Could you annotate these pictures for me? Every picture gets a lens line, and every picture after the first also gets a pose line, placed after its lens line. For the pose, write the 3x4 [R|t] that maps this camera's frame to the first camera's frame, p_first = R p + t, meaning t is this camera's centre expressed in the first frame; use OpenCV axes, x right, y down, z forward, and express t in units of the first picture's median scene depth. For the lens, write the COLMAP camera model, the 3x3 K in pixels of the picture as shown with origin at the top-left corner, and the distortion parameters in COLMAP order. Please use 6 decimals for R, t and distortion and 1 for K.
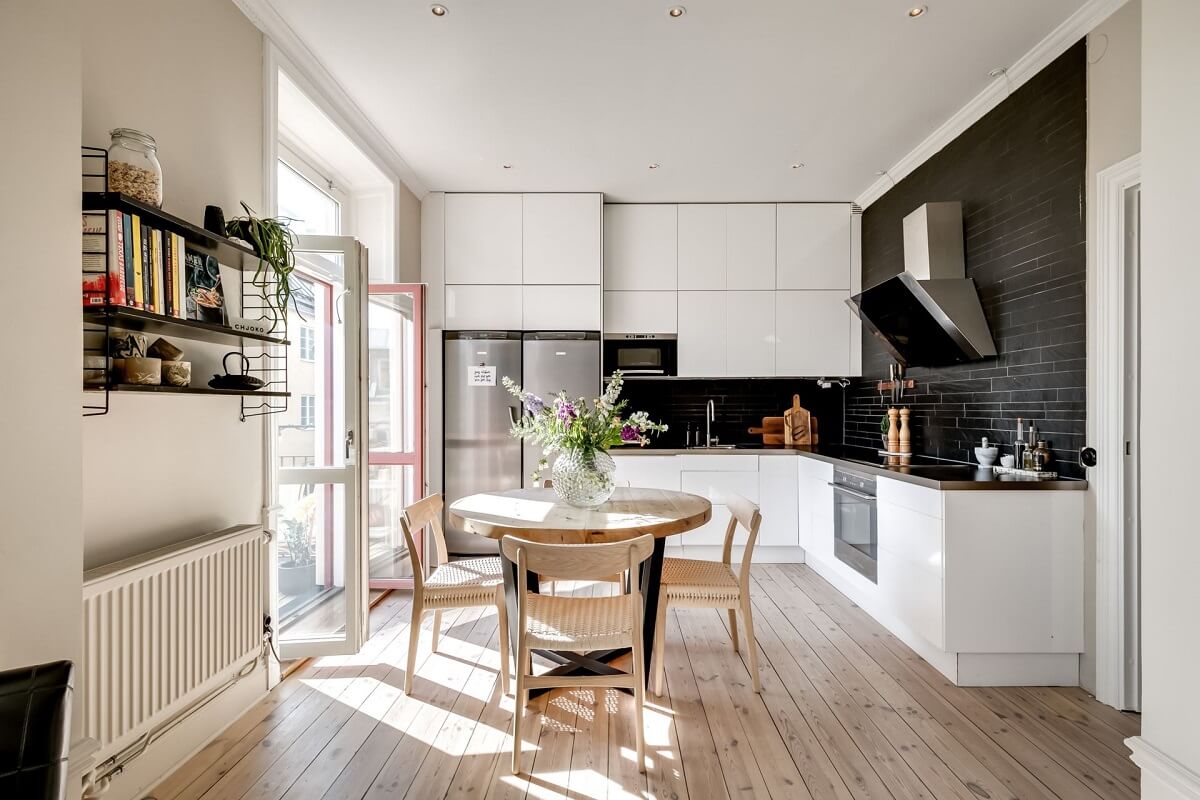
lens RADIAL K [[566.2, 0, 617.5], [0, 566.2, 409.9], [0, 0, 1]] dist [0.002881, 0.000690]
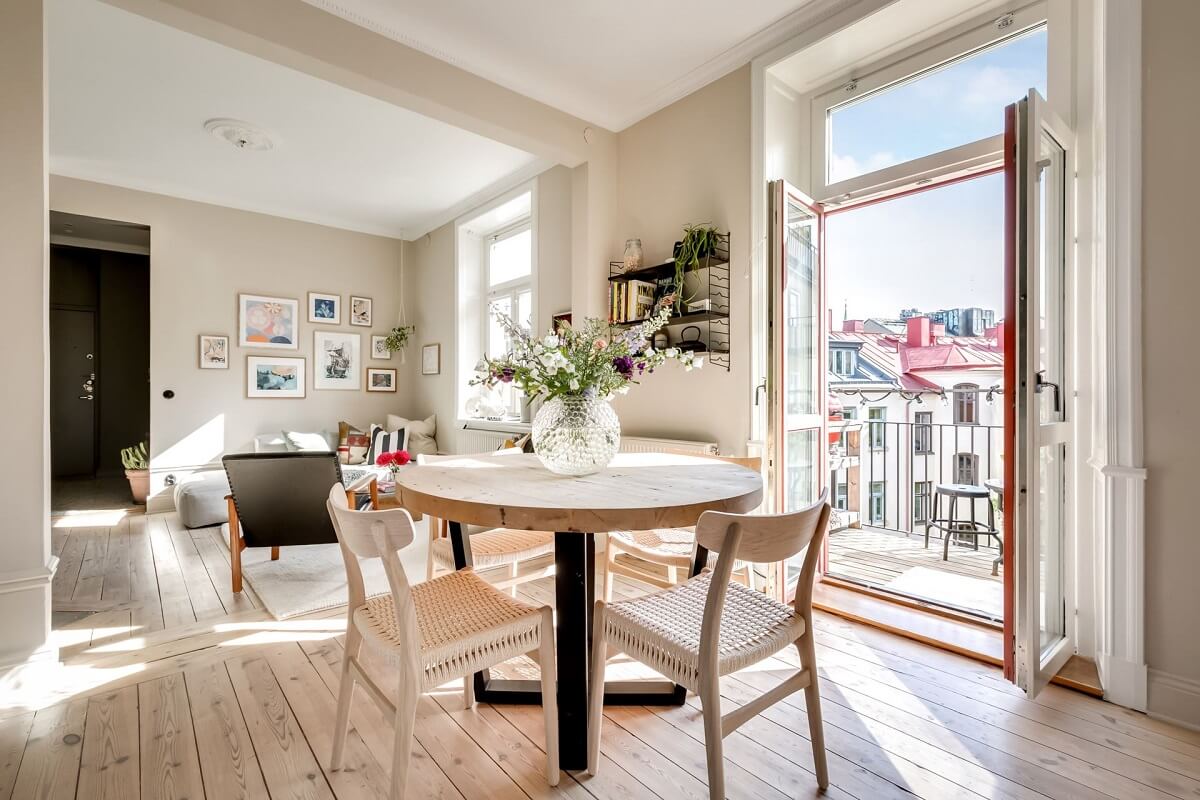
lens RADIAL K [[549.6, 0, 596.1], [0, 549.6, 394.7], [0, 0, 1]] dist [0.008690, 0.000269]
pose [[-0.766899, 0.001355, -0.641766, 0.334141], [0.000090, 0.999998, 0.002003, 0.056146], [0.641767, 0.001478, -0.766898, 1.364474]]
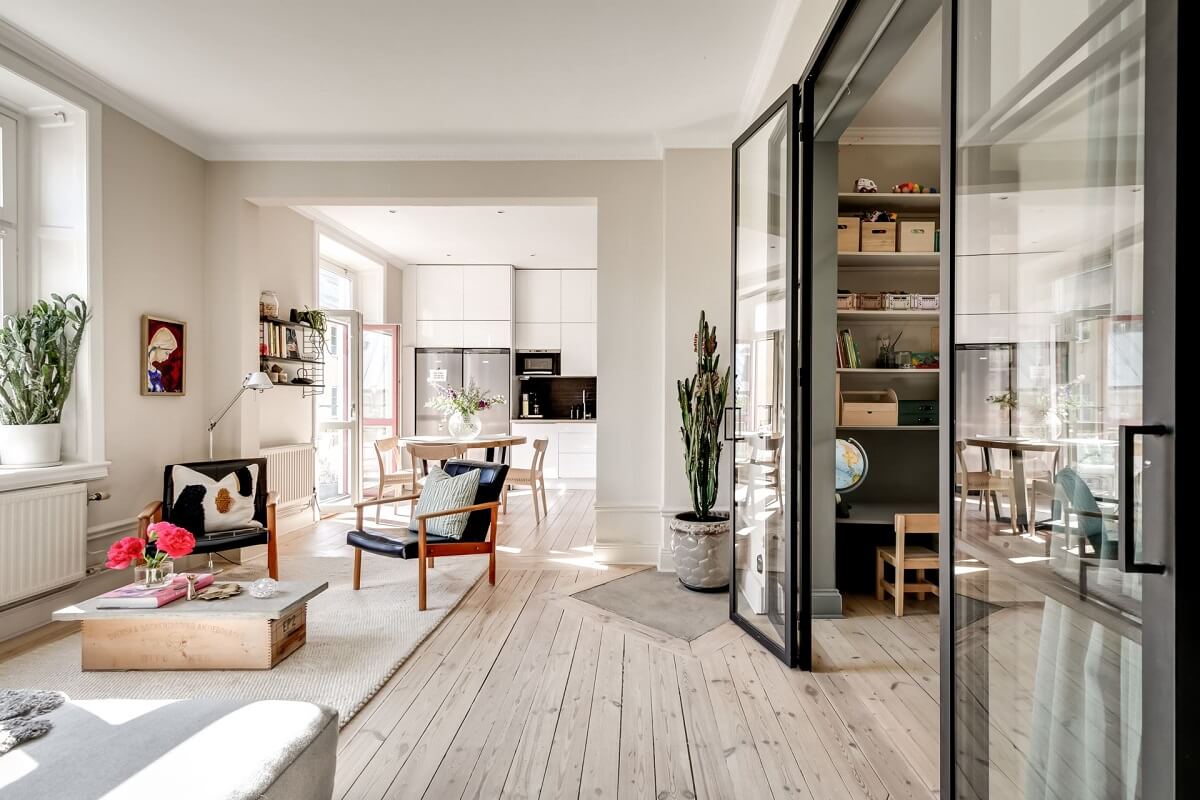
lens RADIAL K [[557.8, 0, 638.4], [0, 557.8, 403.5], [0, 0, 1]] dist [0.004012, 0.000524]
pose [[0.999979, 0.002739, -0.005788, 0.510678], [-0.002724, 0.999993, 0.002559, 0.024579], [0.005795, -0.002543, 0.999980, -0.908409]]
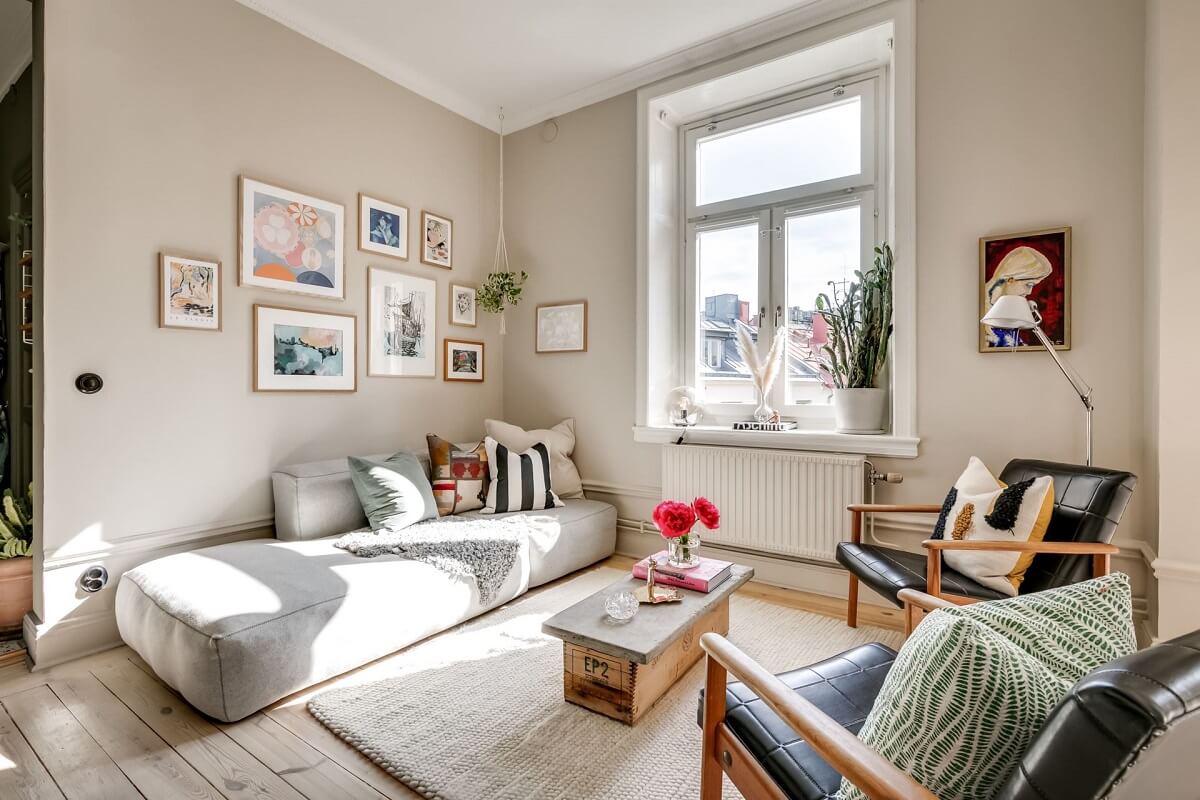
lens RADIAL K [[559.9, 0, 600.5], [0, 559.9, 388.1], [0, 0, 1]] dist [-0.001670, -0.000461]
pose [[-0.578142, 0.001047, -0.815935, 0.461591], [-0.000798, 0.999998, 0.001848, 0.062741], [0.815935, 0.001720, -0.578140, 0.230841]]
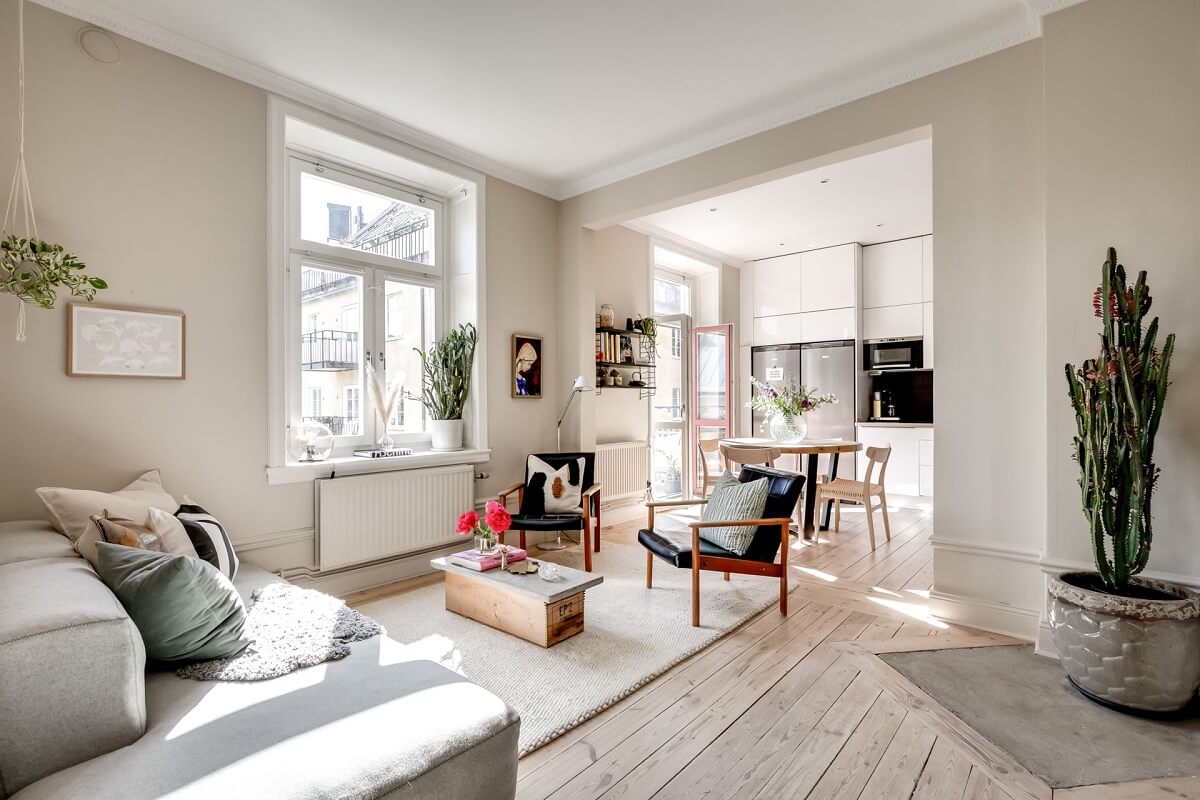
lens RADIAL K [[571.1, 0, 597.1], [0, 571.1, 402.4], [0, 0, 1]] dist [0.001067, -0.000631]
pose [[0.749982, -0.005108, -0.661439, 0.623263], [0.004478, 0.999986, -0.002646, 0.029500], [0.661443, -0.000977, 0.749995, -0.731776]]
